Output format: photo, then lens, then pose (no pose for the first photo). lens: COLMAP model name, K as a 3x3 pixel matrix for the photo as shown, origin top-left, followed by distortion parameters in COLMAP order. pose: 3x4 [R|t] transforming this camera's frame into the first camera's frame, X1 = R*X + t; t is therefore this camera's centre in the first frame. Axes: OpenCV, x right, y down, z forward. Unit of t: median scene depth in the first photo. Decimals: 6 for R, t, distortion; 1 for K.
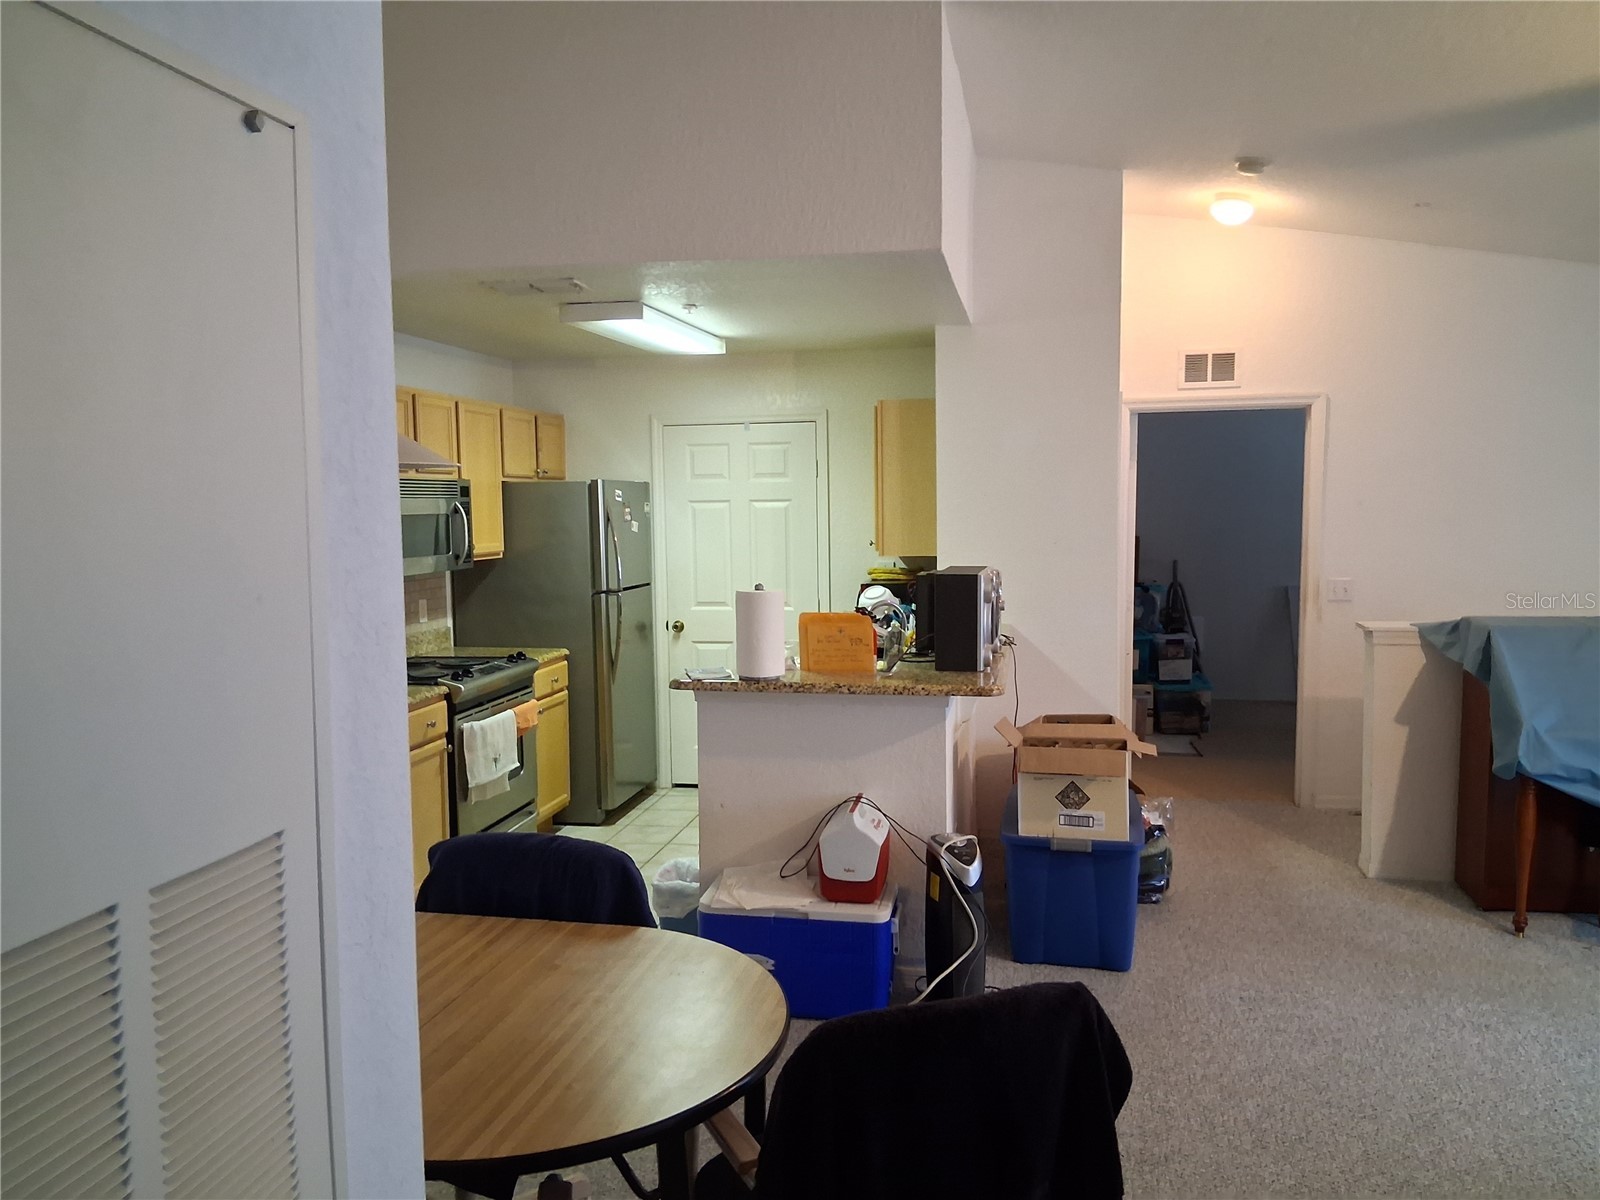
lens RADIAL K [[1239.0, 0, 800.7], [0, 1239.0, 593.6], [0, 0, 1]] dist [0.044149, -0.092115]
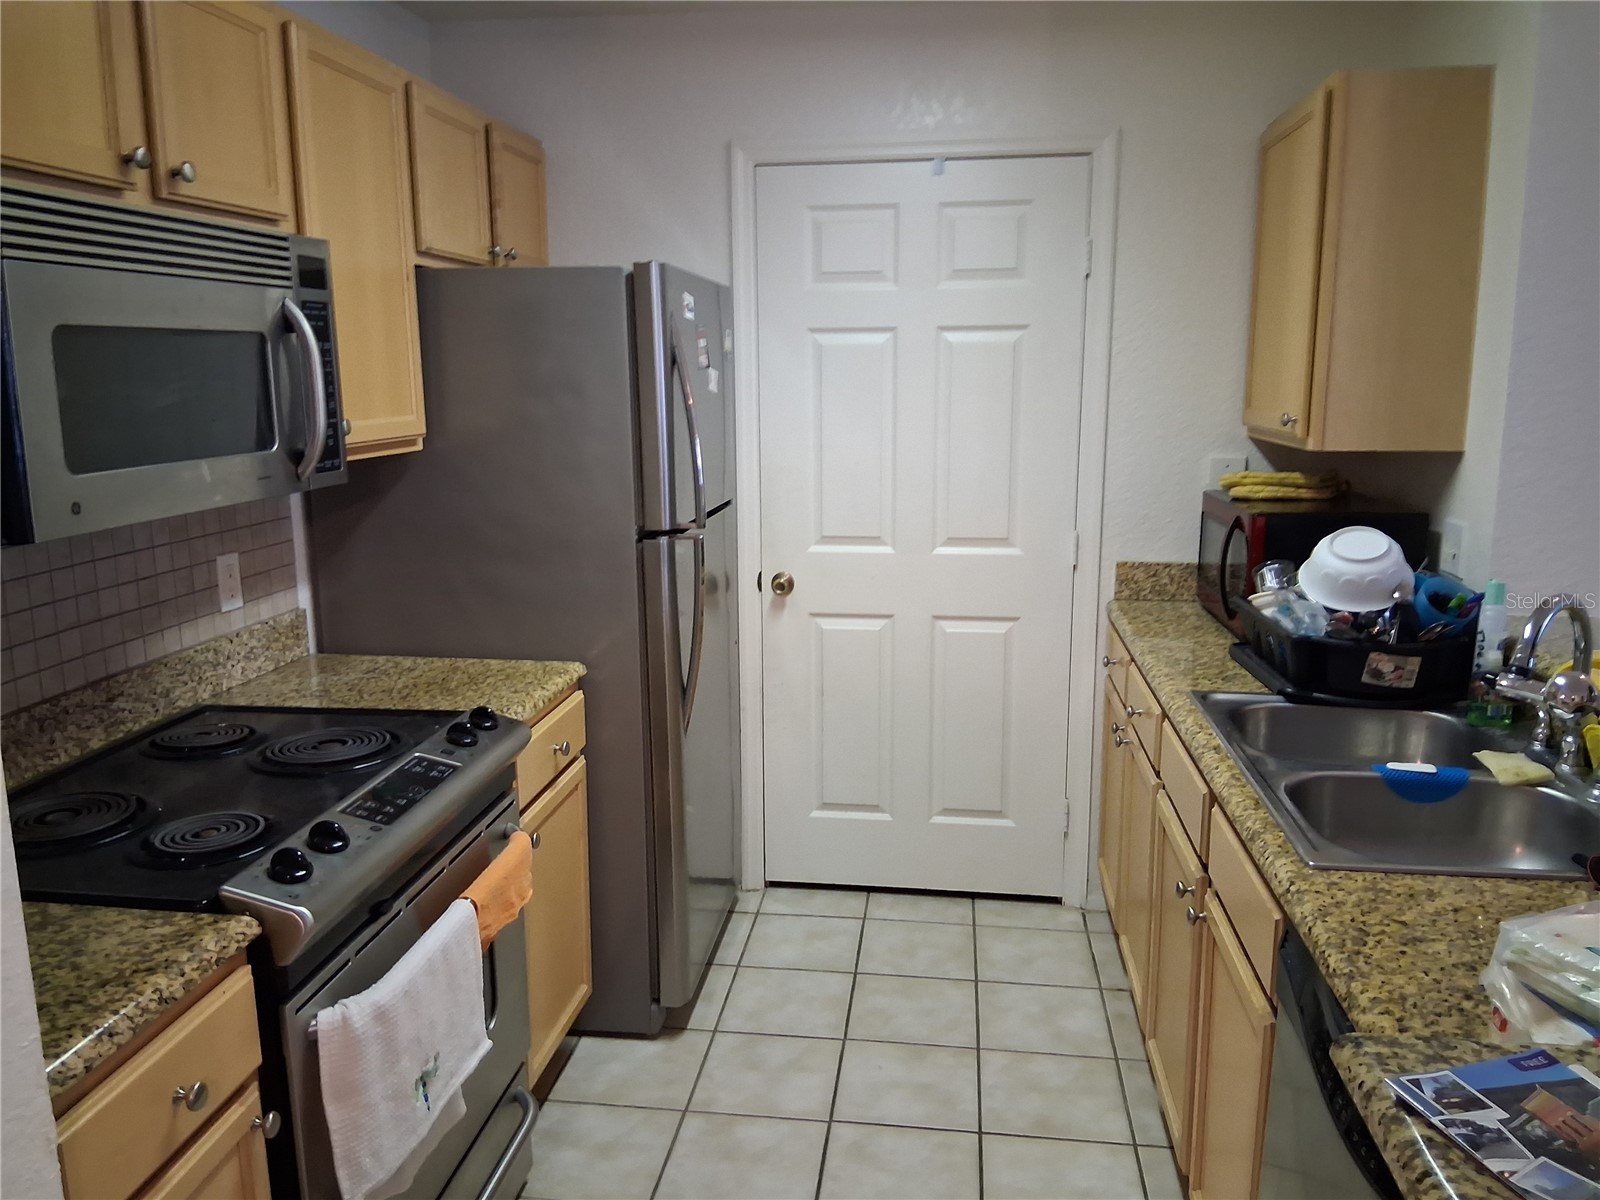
lens RADIAL K [[1239.0, 0, 805.3], [0, 1239.0, 607.8], [0, 0, 1]] dist [0.044149, -0.092115]
pose [[0.997762, -0.002946, 0.066799, -0.139258], [-0.005044, 0.992866, 0.119133, -0.026889], [-0.066674, -0.119203, 0.990629, 0.567972]]
